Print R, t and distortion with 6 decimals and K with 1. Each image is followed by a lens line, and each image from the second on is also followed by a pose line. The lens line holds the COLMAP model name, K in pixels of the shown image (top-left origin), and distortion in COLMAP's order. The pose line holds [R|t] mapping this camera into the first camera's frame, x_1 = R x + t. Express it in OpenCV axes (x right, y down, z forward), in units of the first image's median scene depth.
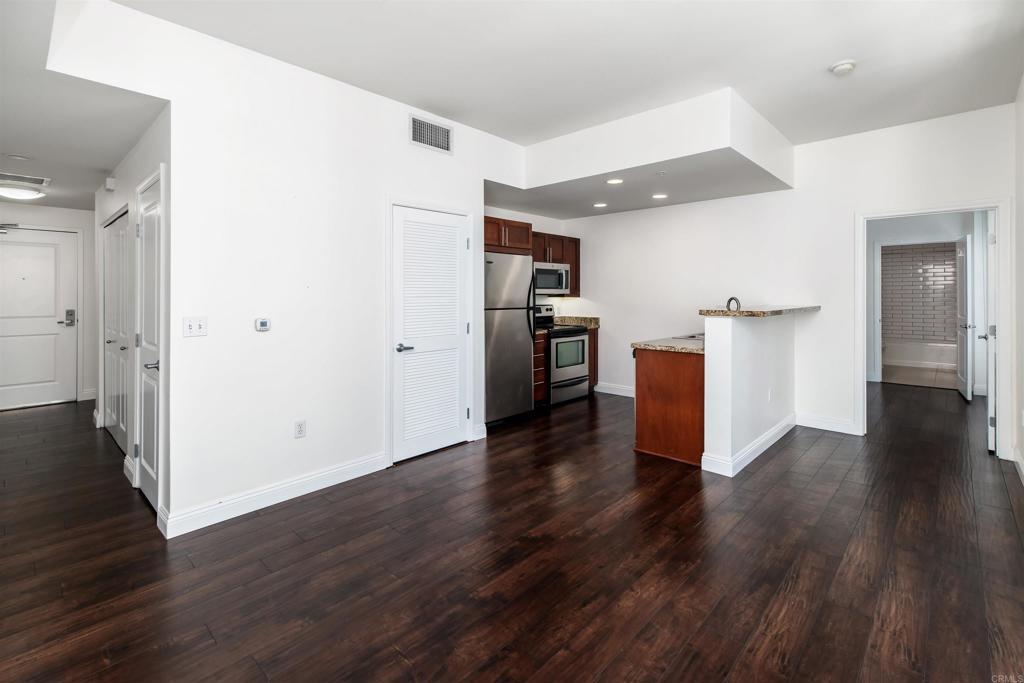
lens RADIAL K [[463.4, 0, 520.3], [0, 463.4, 291.6], [0, 0, 1]] dist [0.012206, -0.000149]
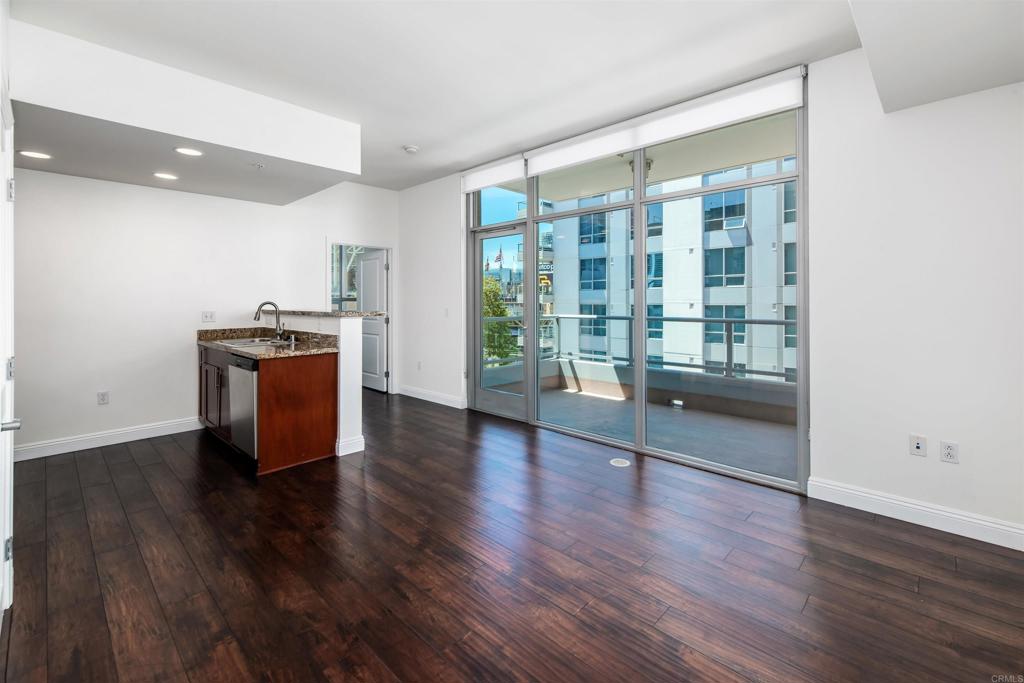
lens RADIAL K [[442.1, 0, 517.4], [0, 442.1, 303.8], [0, 0, 1]] dist [-0.001331, -0.000131]
pose [[0.009709, -0.007574, 0.999924, -0.495457], [-0.002663, 0.999968, 0.007601, 0.007212], [-0.999949, -0.002736, 0.009688, 0.426376]]
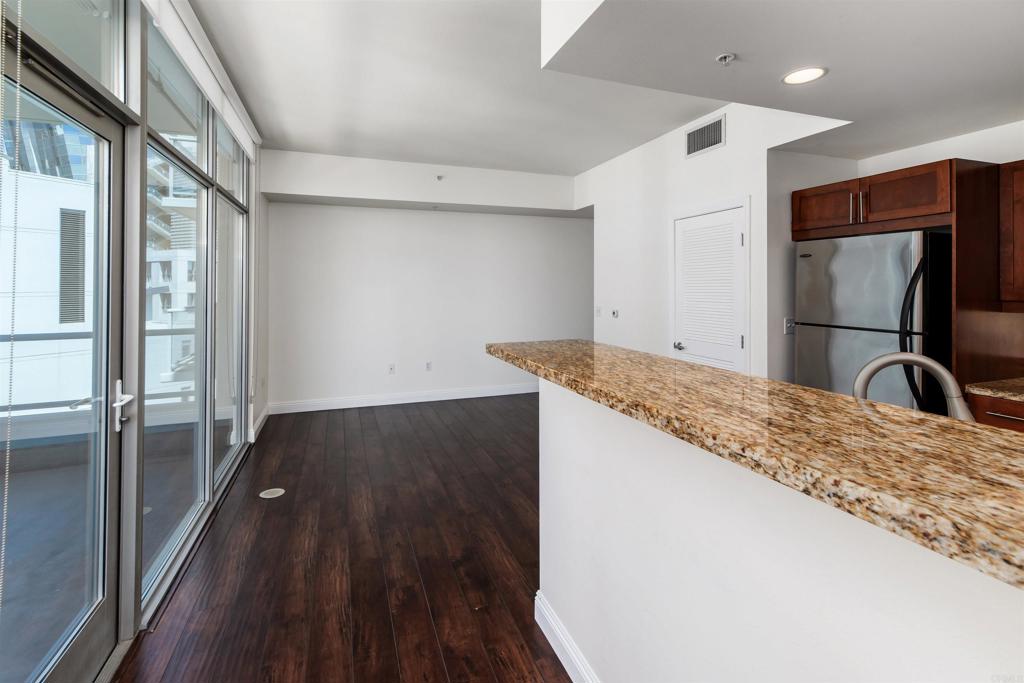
lens RADIAL K [[468.5, 0, 511.8], [0, 468.5, 275.9], [0, 0, 1]] dist [0.003923, 0.000793]
pose [[-0.453828, -0.014686, -0.890969, 0.732684], [0.010019, 0.999717, -0.021582, -0.022682], [0.891033, -0.018721, -0.453552, 0.905753]]
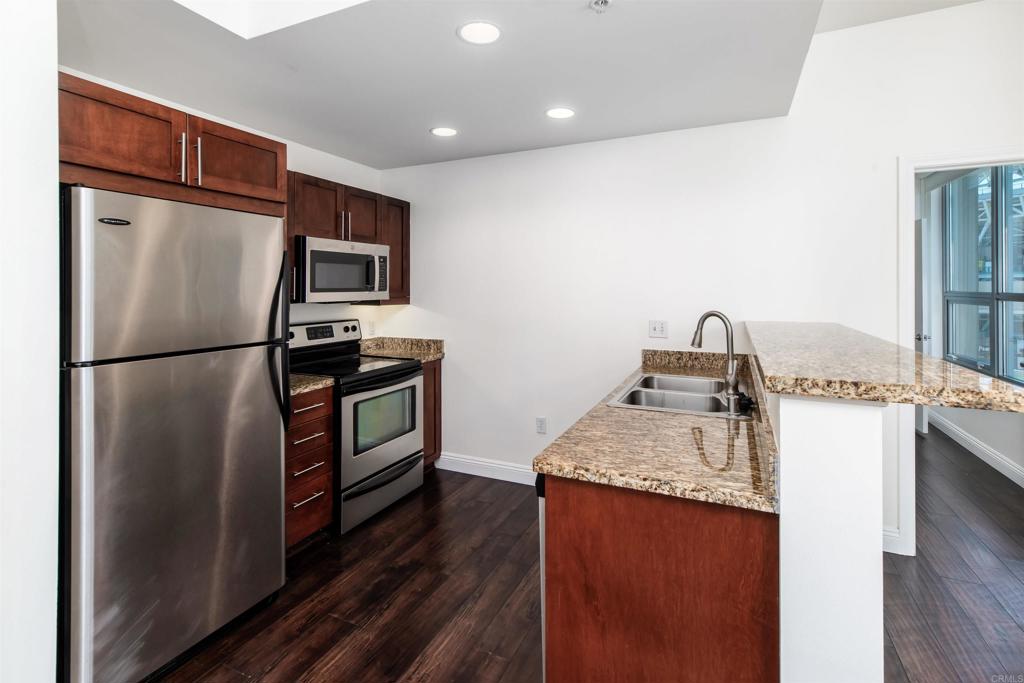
lens RADIAL K [[472.3, 0, 511.5], [0, 472.3, 285.6], [0, 0, 1]] dist [0.005969, 0.000310]
pose [[0.952503, -0.002214, 0.304521, 0.099327], [0.002187, 0.999998, 0.000431, -0.015490], [-0.304521, 0.000256, 0.952505, 0.568081]]
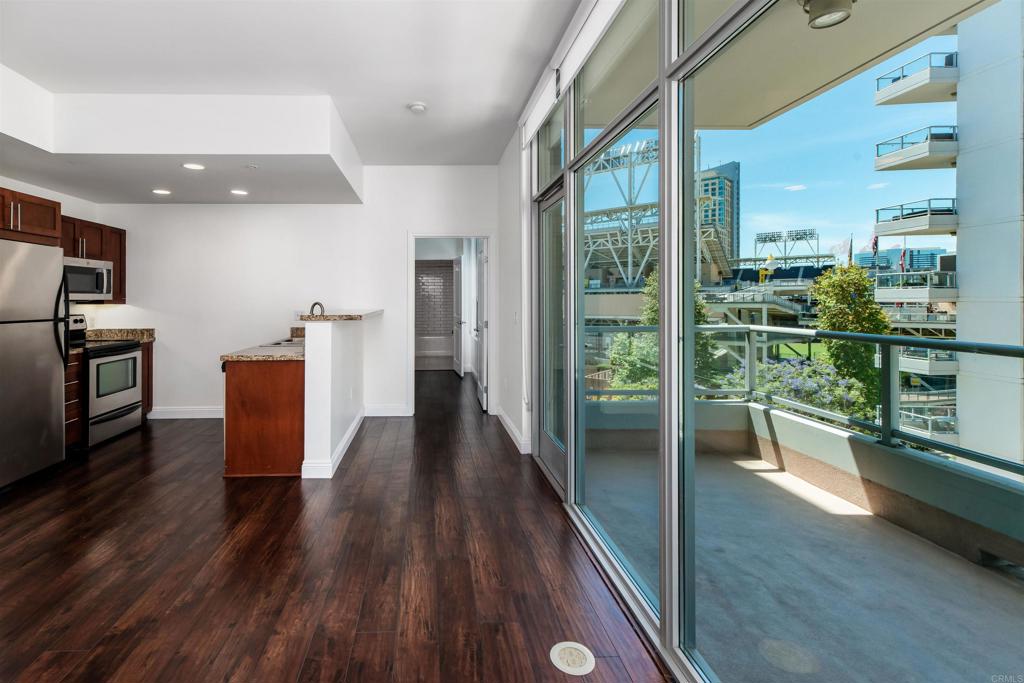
lens RADIAL K [[476.1, 0, 435.0], [0, 476.1, 298.4], [0, 0, 1]] dist [0.003850, 0.000590]
pose [[0.722189, -0.002036, 0.691692, -0.075260], [0.000507, 0.999997, 0.002414, 0.001142], [-0.691695, -0.001393, 0.722188, 0.062439]]
